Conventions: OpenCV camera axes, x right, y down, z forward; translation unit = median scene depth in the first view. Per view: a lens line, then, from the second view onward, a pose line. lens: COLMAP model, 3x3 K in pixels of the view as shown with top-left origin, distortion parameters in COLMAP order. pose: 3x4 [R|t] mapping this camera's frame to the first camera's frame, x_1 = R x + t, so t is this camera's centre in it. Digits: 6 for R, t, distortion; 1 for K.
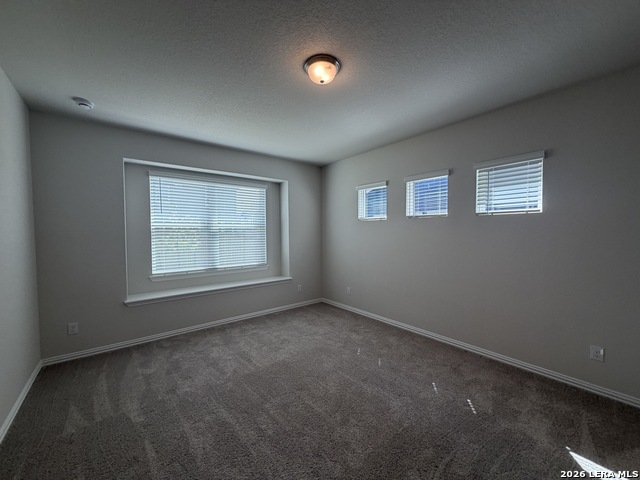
lens RADIAL K [[256.3, 0, 319.2], [0, 256.3, 238.6], [0, 0, 1]] dist [-0.000380, 0.000469]
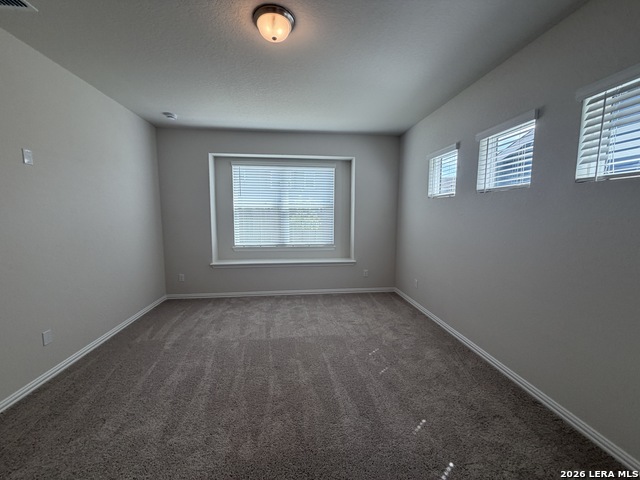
lens RADIAL K [[256.3, 0, 320.0], [0, 256.3, 240.0], [0, 0, 1]] dist [-0.000380, 0.000469]
pose [[0.840752, 0.063659, -0.537664, 0.379631], [-0.022893, 0.996355, 0.082169, 0.000401], [0.540936, -0.056775, 0.839146, 0.178250]]
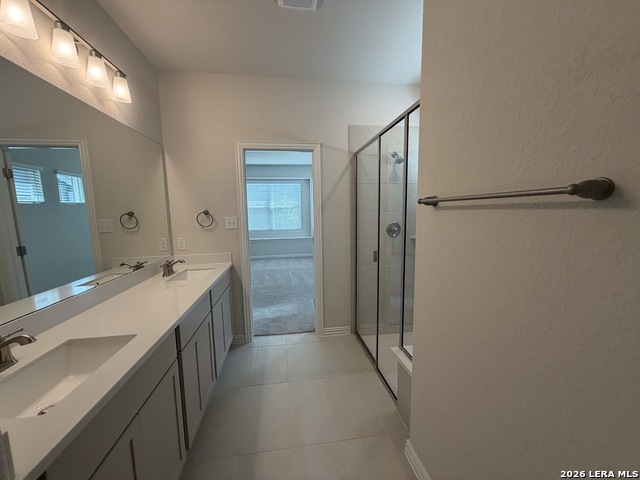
lens RADIAL K [[256.3, 0, 319.2], [0, 256.3, 243.0], [0, 0, 1]] dist [-0.000380, 0.000469]
pose [[0.855953, 0.050862, -0.514547, 1.028713], [0.001547, 0.994894, 0.100917, 0.029512], [0.517052, -0.087176, 0.851503, -0.521209]]
